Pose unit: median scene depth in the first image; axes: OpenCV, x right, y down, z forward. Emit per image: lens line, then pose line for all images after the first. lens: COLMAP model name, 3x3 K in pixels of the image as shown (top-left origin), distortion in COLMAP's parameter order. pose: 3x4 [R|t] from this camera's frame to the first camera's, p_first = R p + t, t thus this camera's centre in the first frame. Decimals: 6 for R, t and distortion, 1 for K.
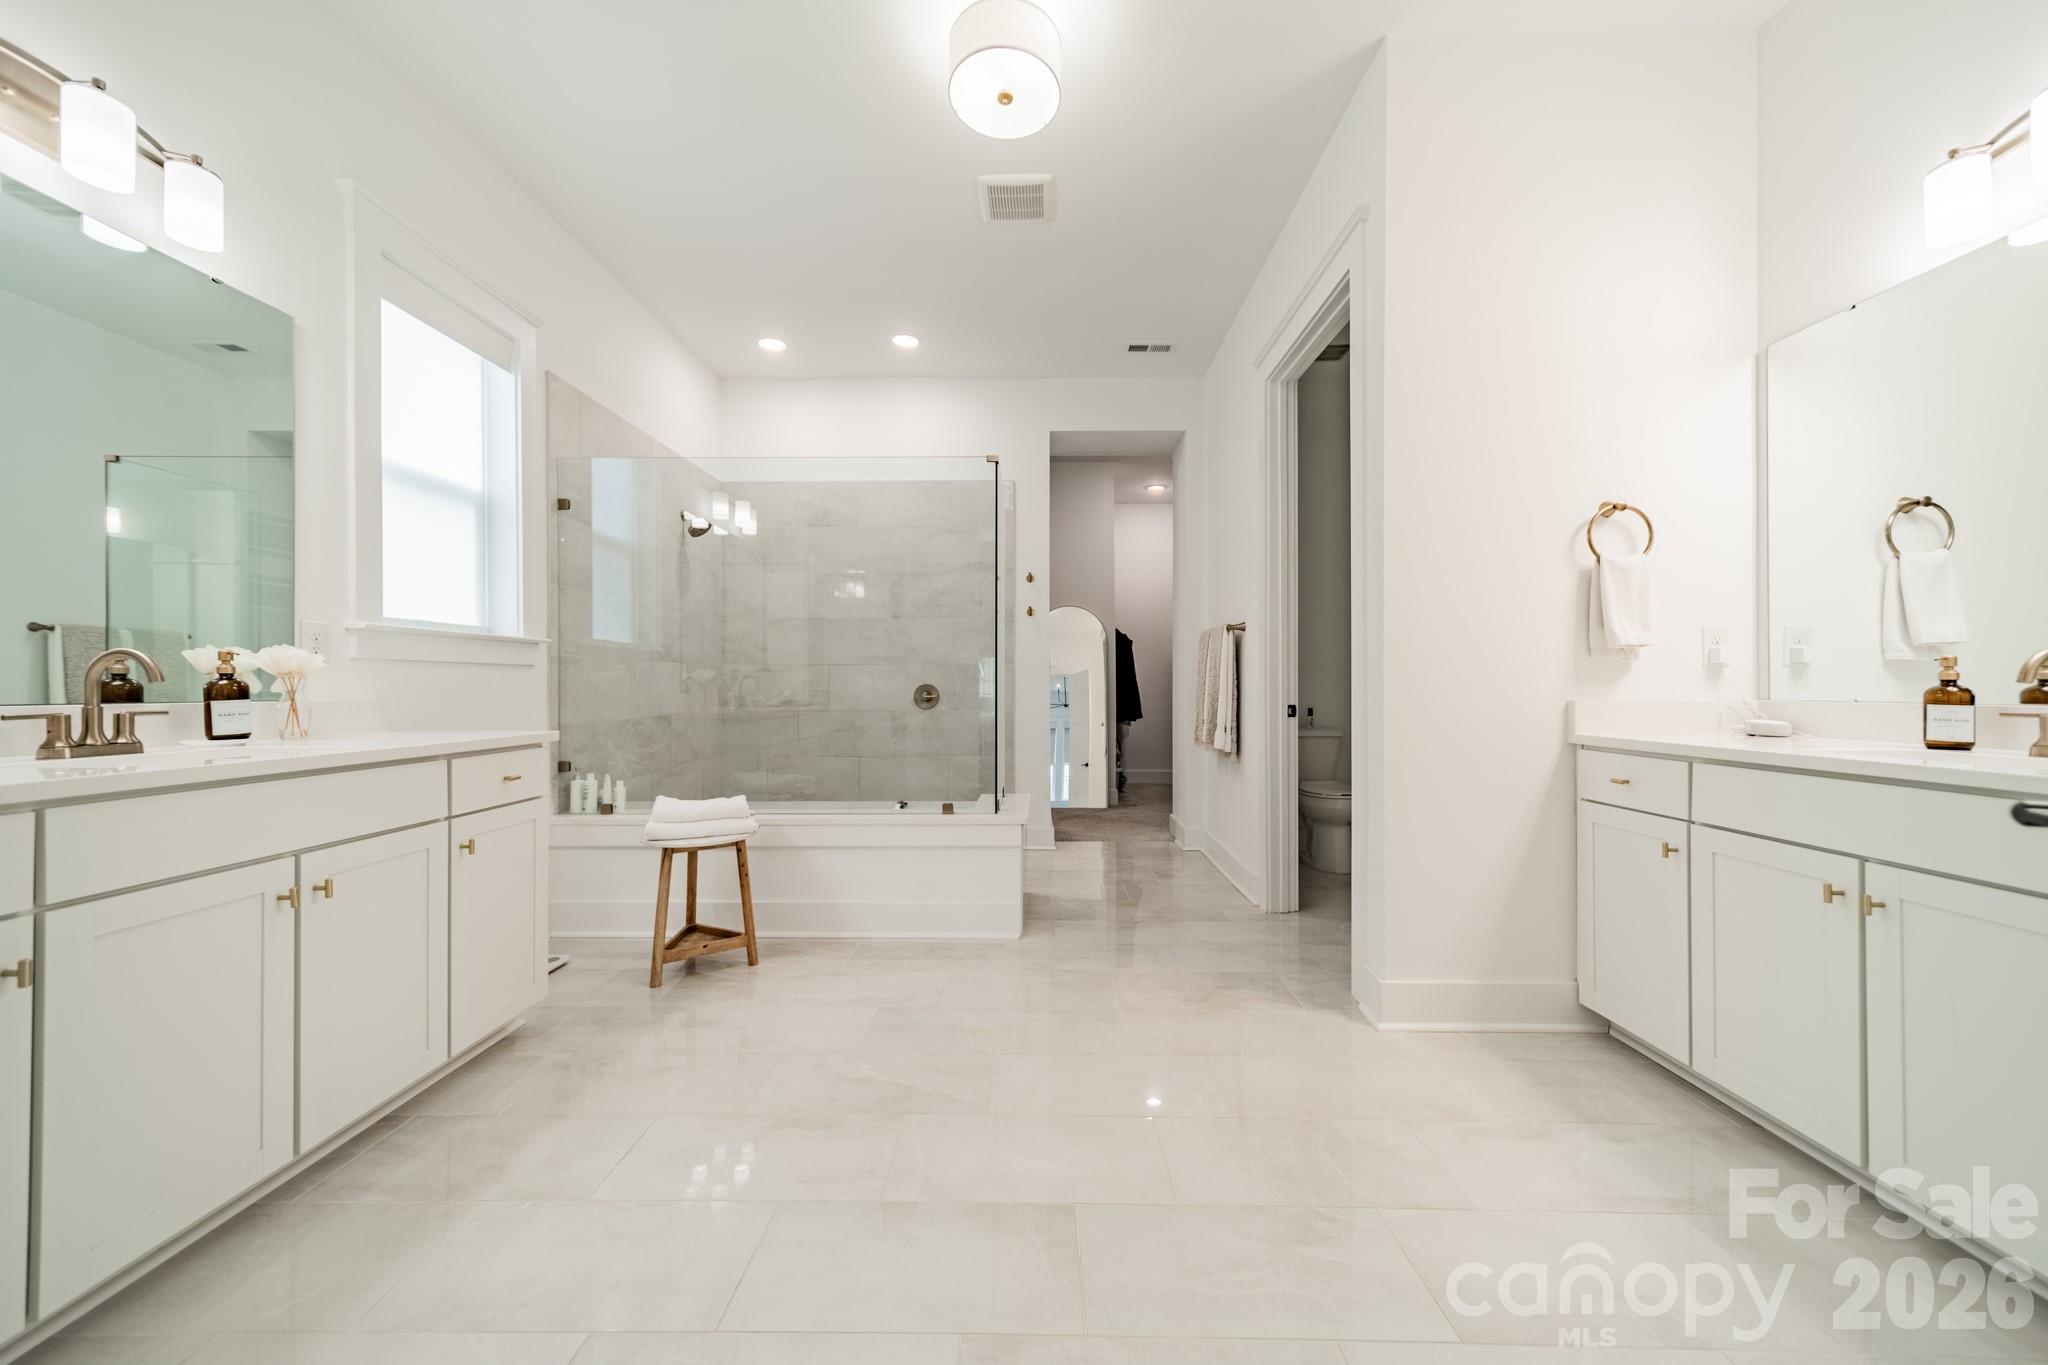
lens RADIAL K [[731.1, 0, 1024.4], [0, 731.1, 680.7], [0, 0, 1]] dist [0.009174, 0.000024]
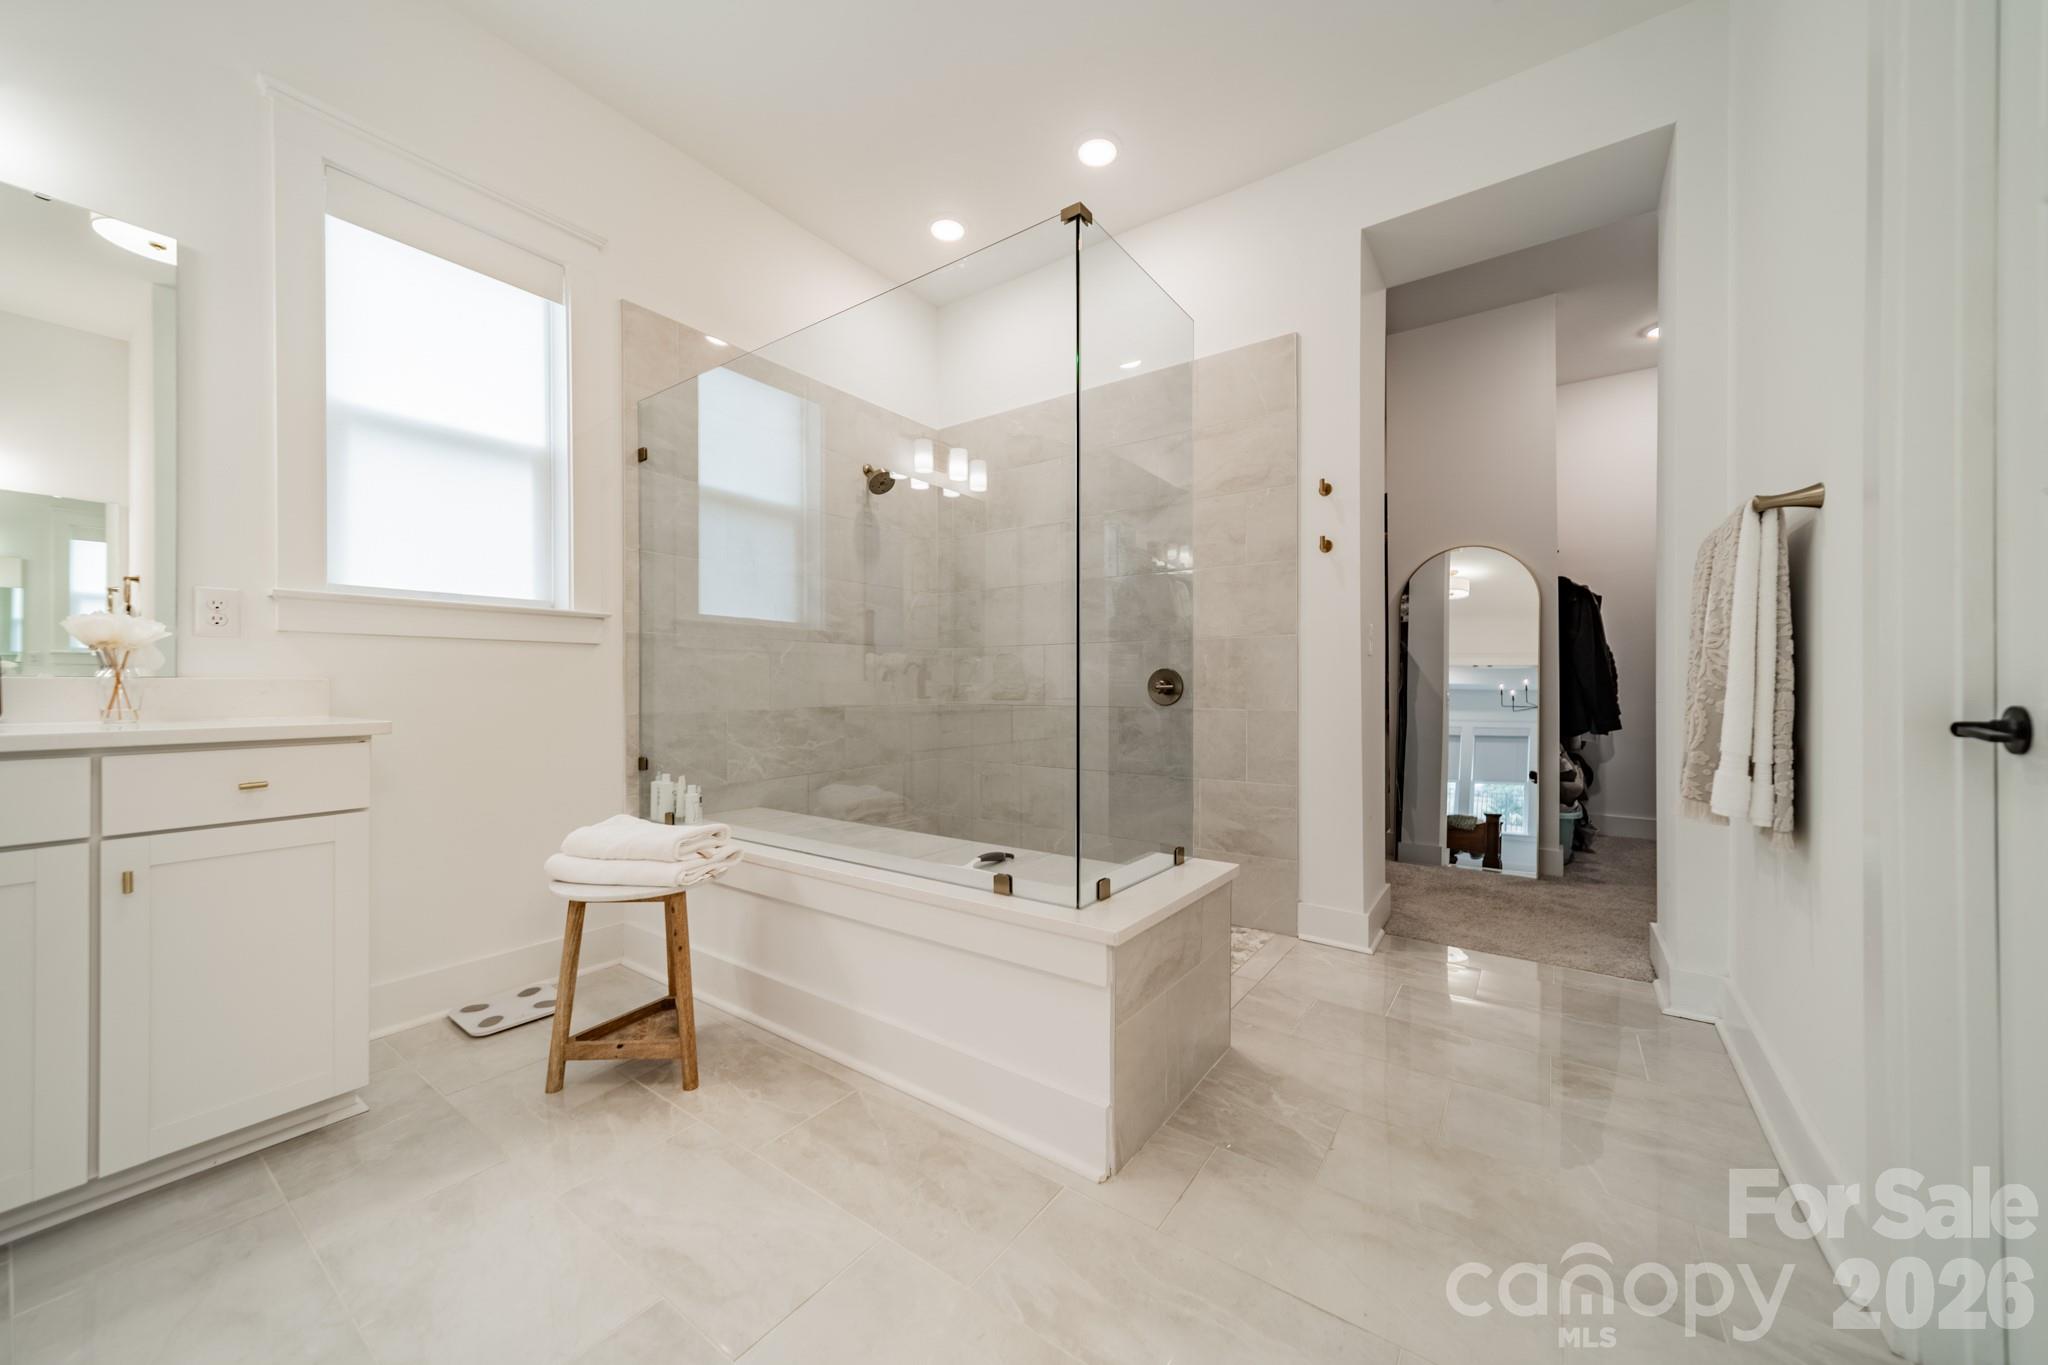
lens RADIAL K [[731.1, 0, 1024.4], [0, 731.1, 680.7], [0, 0, 1]] dist [0.009174, 0.000024]
pose [[0.824330, -0.002123, -0.566105, 0.186231], [0.003872, 0.999991, 0.001888, 0.018358], [0.566096, -0.003748, 0.824331, 0.476682]]
